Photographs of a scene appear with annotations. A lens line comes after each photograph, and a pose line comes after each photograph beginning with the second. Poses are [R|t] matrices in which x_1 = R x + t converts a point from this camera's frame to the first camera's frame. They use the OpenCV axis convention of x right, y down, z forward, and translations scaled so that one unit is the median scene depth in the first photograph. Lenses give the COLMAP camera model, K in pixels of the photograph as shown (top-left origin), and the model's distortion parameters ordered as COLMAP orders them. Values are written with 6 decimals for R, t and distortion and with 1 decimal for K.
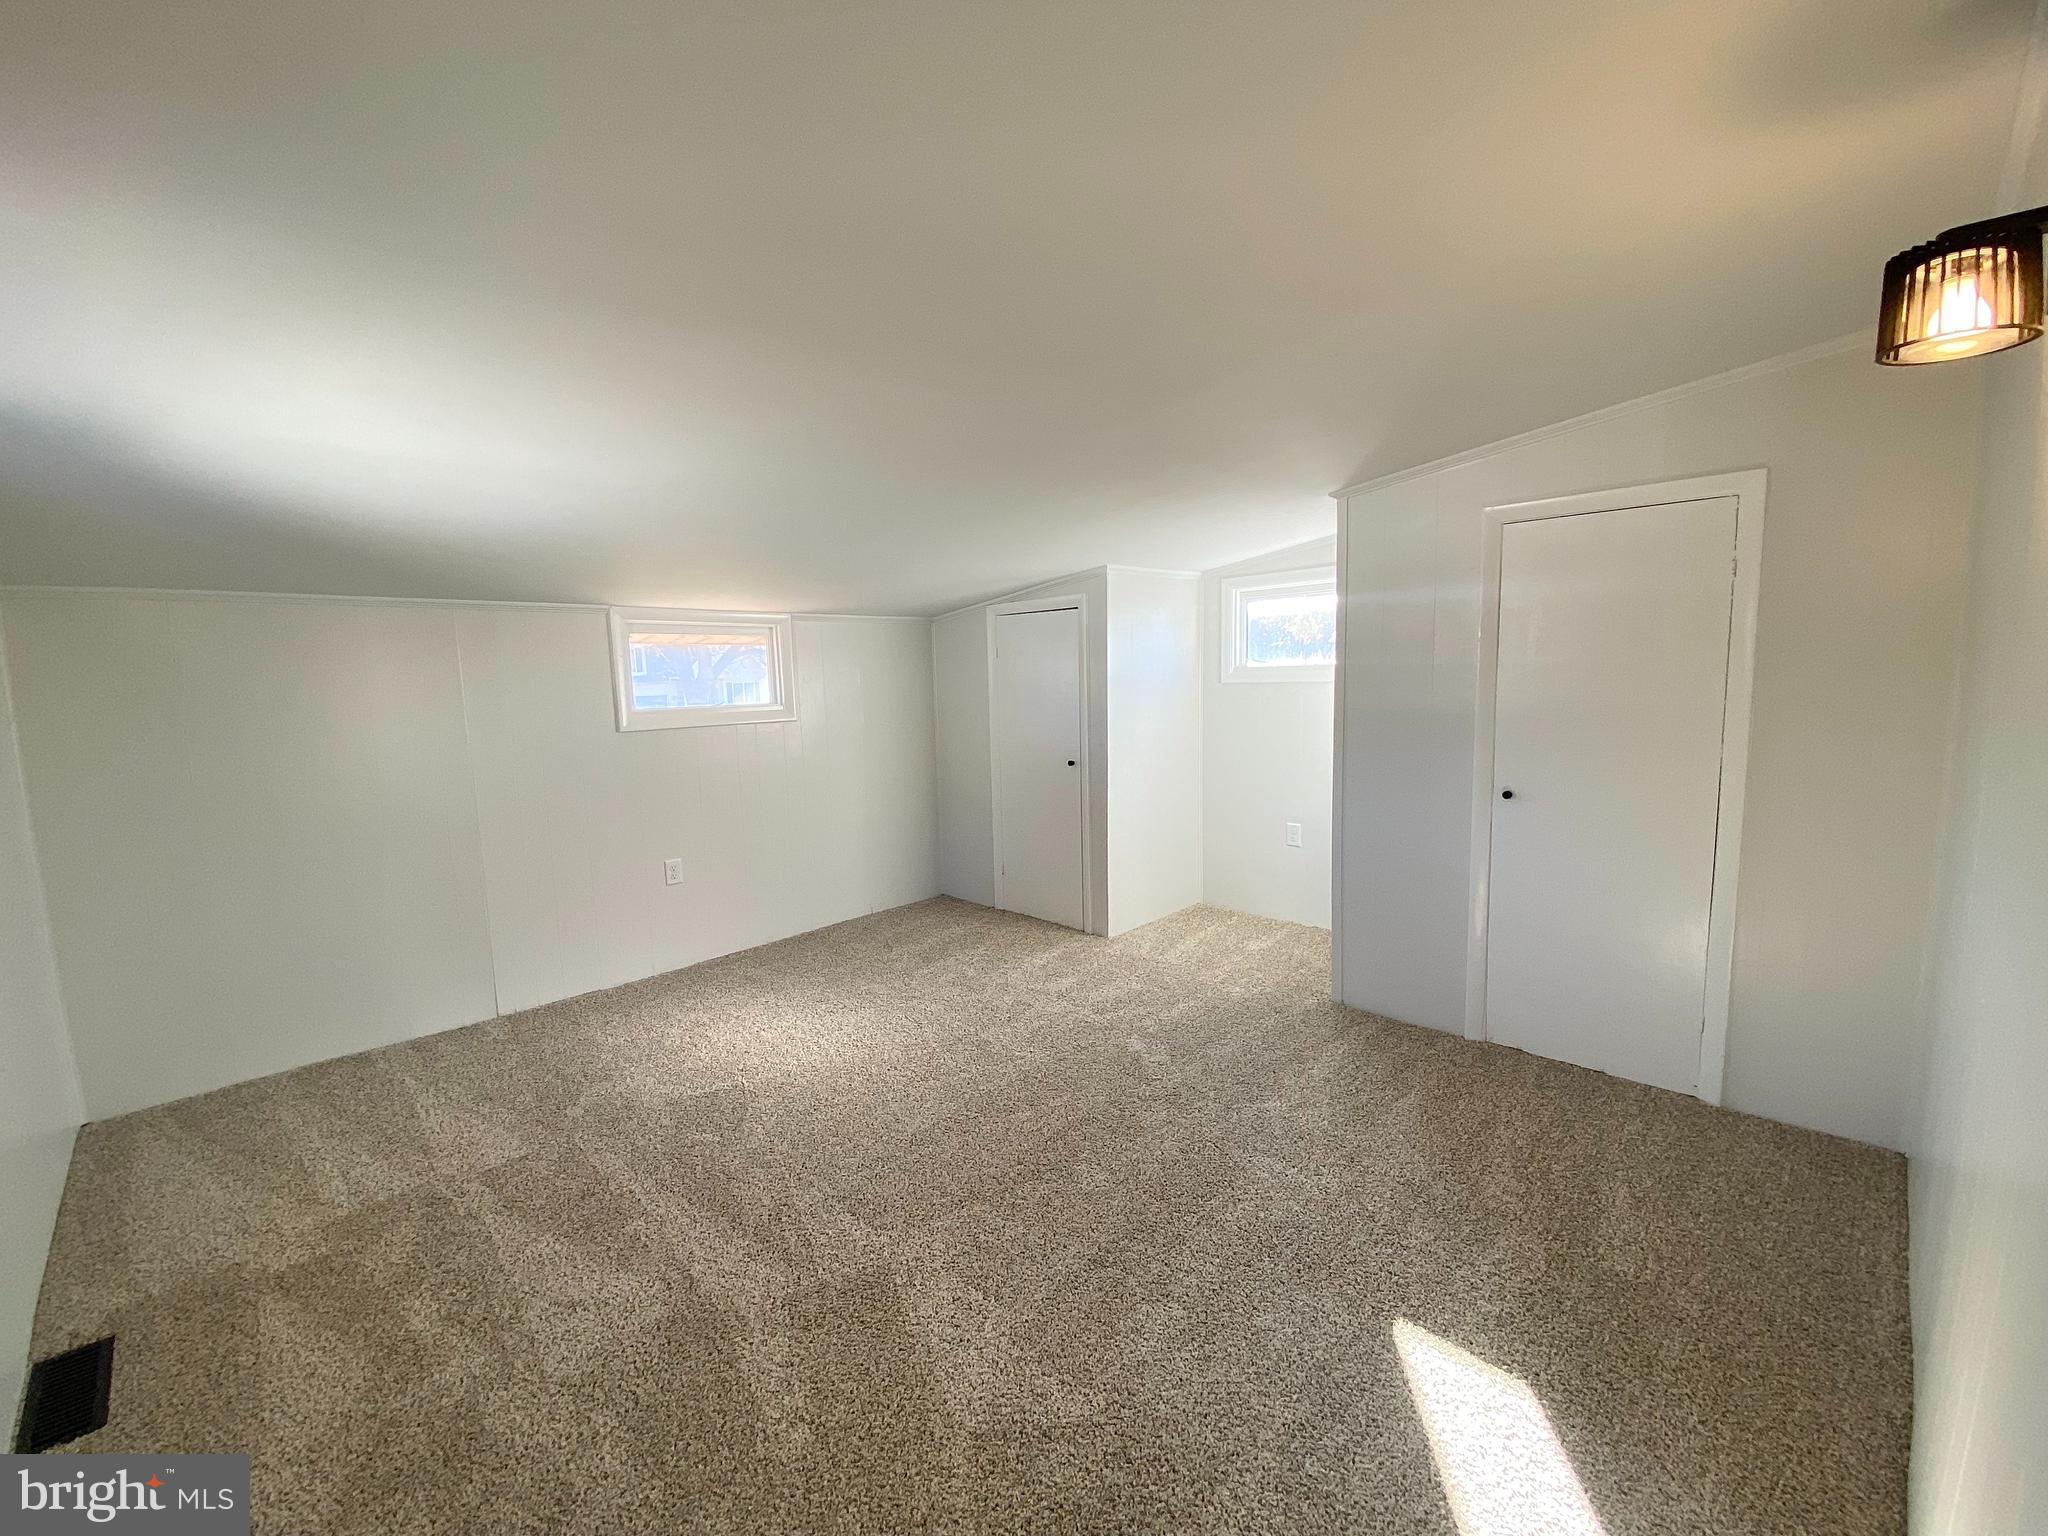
lens RADIAL K [[836.2, 0, 1024.0], [0, 836.2, 768.0], [0, 0, 1]] dist [0.000596, 0.000014]
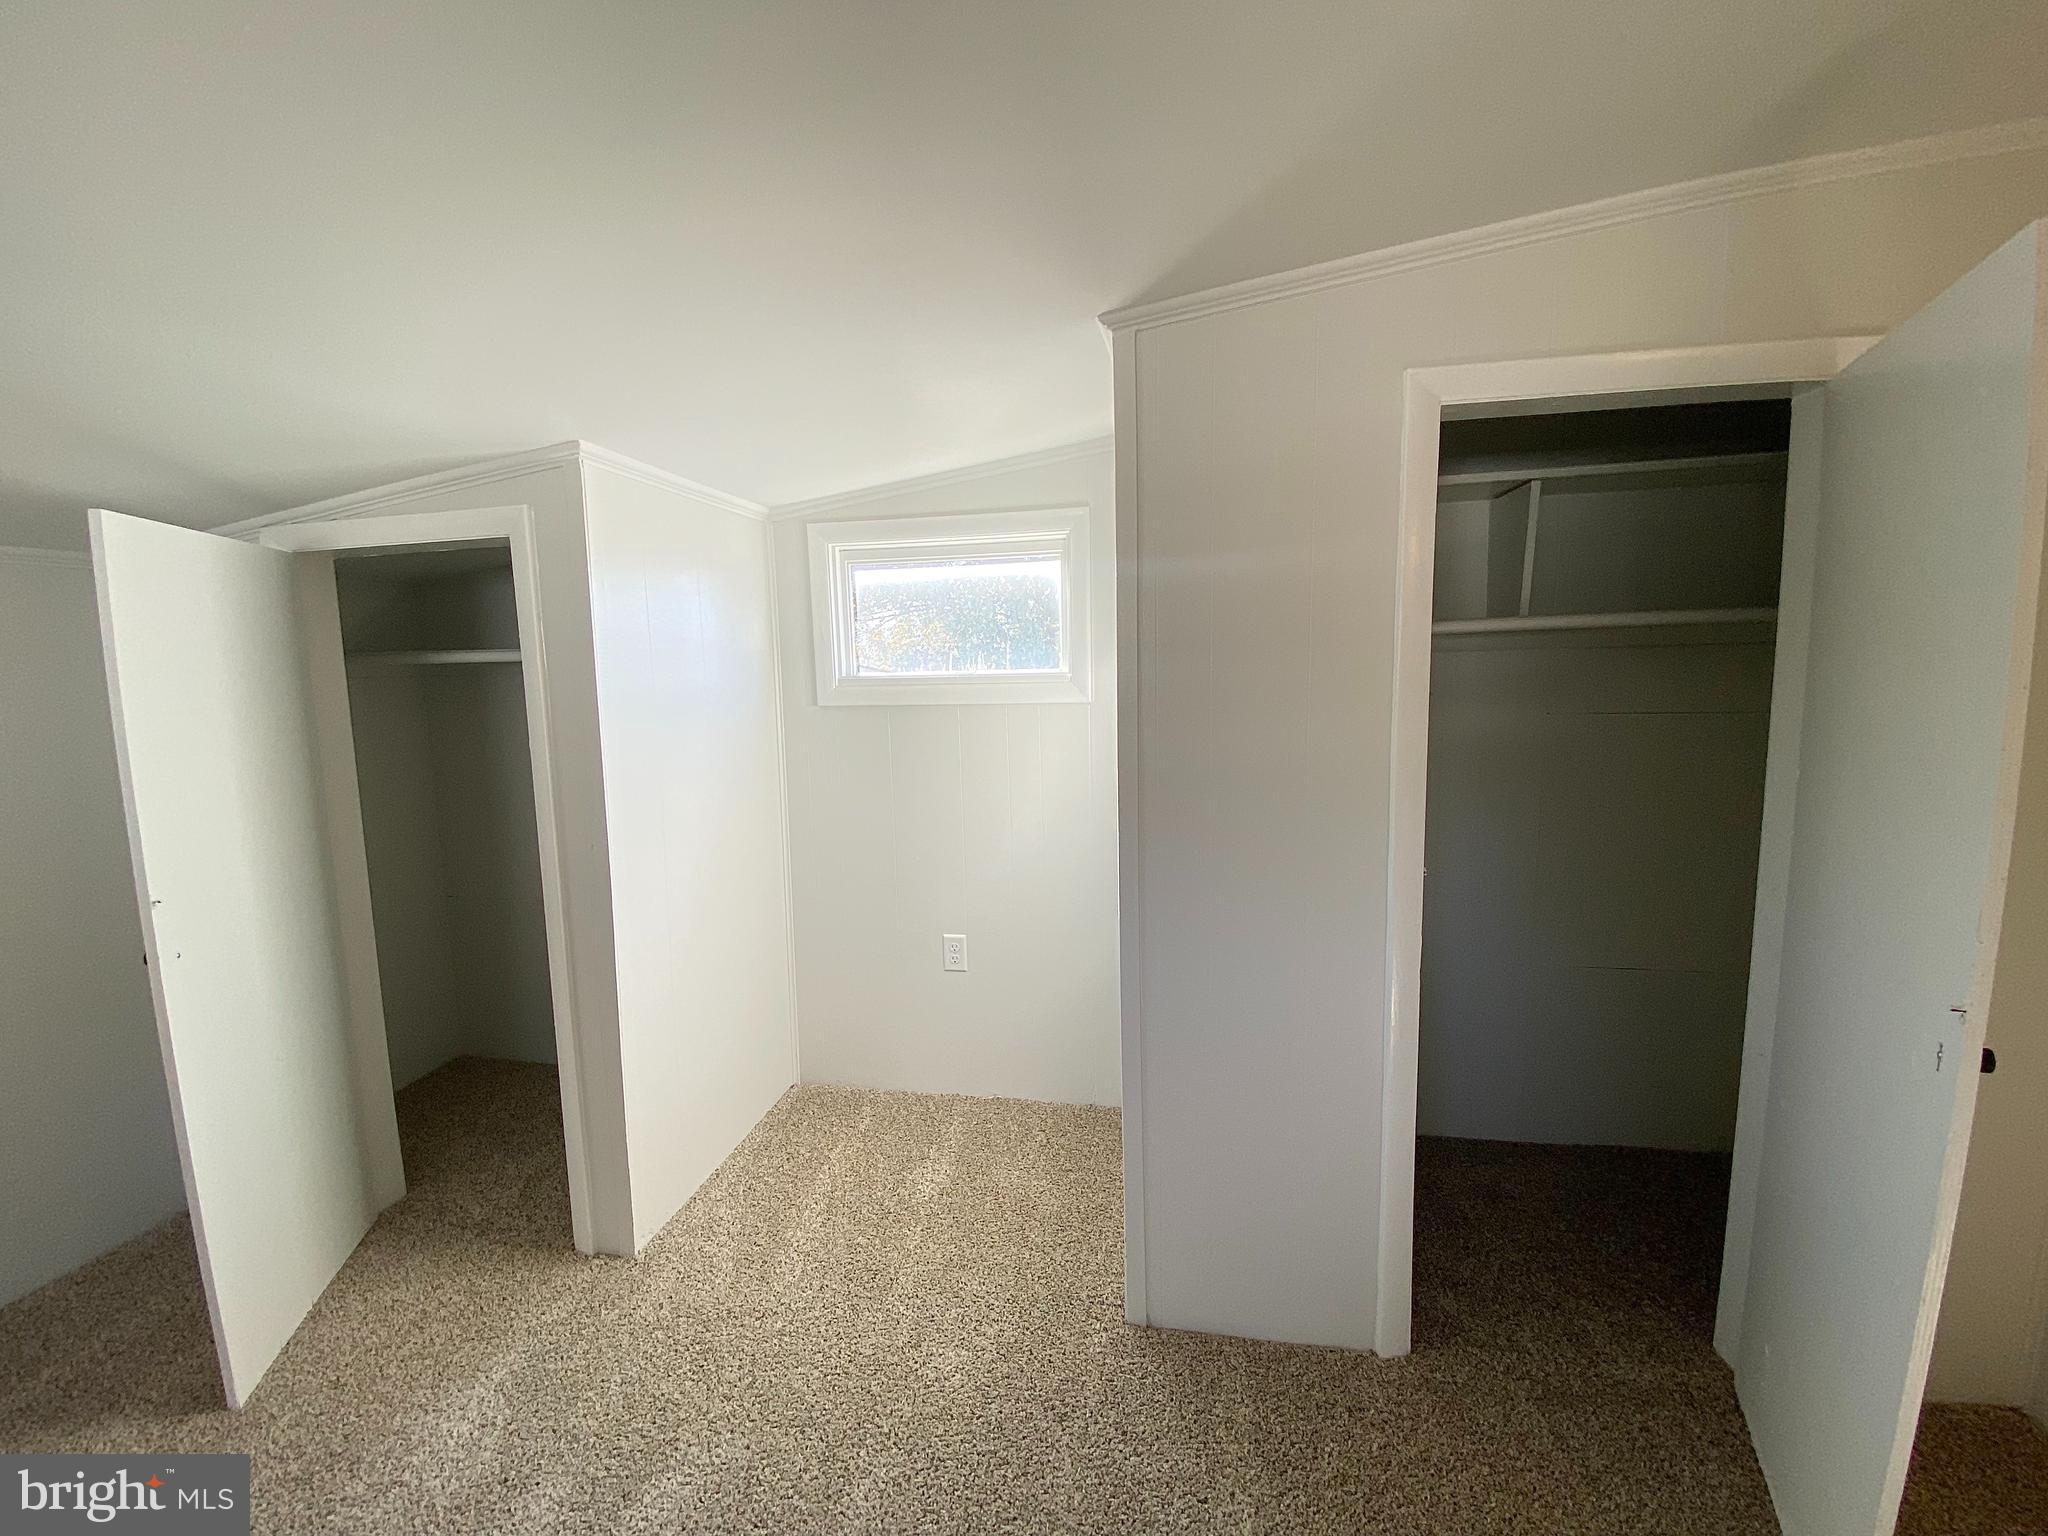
lens RADIAL K [[836.2, 0, 1024.0], [0, 836.2, 768.0], [0, 0, 1]] dist [0.000596, 0.000014]
pose [[0.831011, -0.058778, 0.553143, 0.039913], [0.067078, 0.997734, 0.005247, -0.059882], [-0.552198, 0.032744, 0.833070, 0.496840]]
